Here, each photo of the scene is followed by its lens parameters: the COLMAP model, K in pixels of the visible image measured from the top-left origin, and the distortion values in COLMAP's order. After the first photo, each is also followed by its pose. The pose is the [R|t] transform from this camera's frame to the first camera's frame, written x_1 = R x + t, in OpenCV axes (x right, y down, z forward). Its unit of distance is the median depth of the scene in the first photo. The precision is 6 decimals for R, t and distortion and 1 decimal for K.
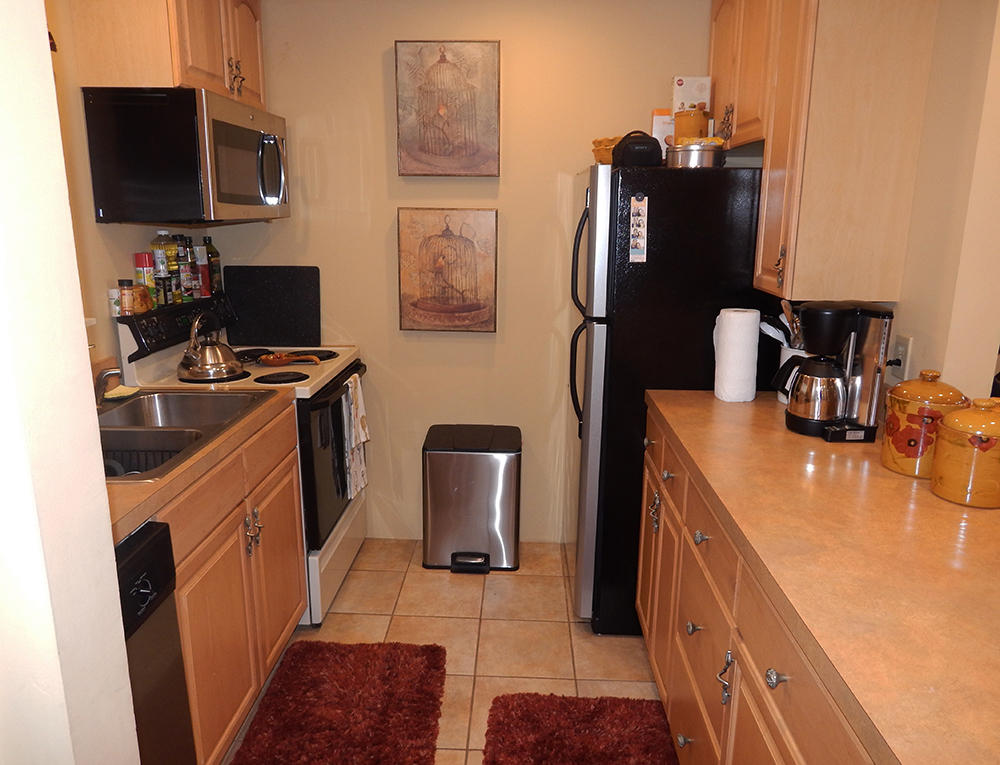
lens RADIAL K [[714.8, 0, 500.0], [0, 714.8, 382.5], [0, 0, 1]] dist [0.019765, 0.001821]
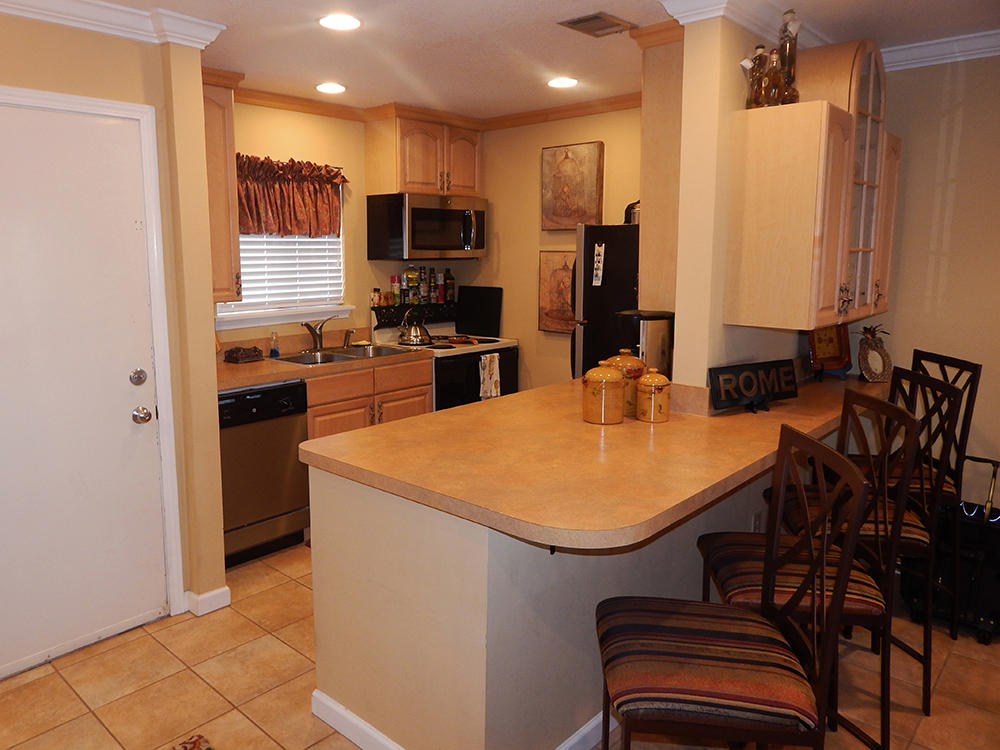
lens RADIAL K [[711.8, 0, 500.0], [0, 711.8, 375.0], [0, 0, 1]] dist [0.001047, -0.000082]
pose [[0.766189, 0.104341, -0.634088, 0.925197], [-0.144613, 0.989416, -0.011930, 0.061683], [0.626132, 0.100838, 0.773169, -0.257173]]
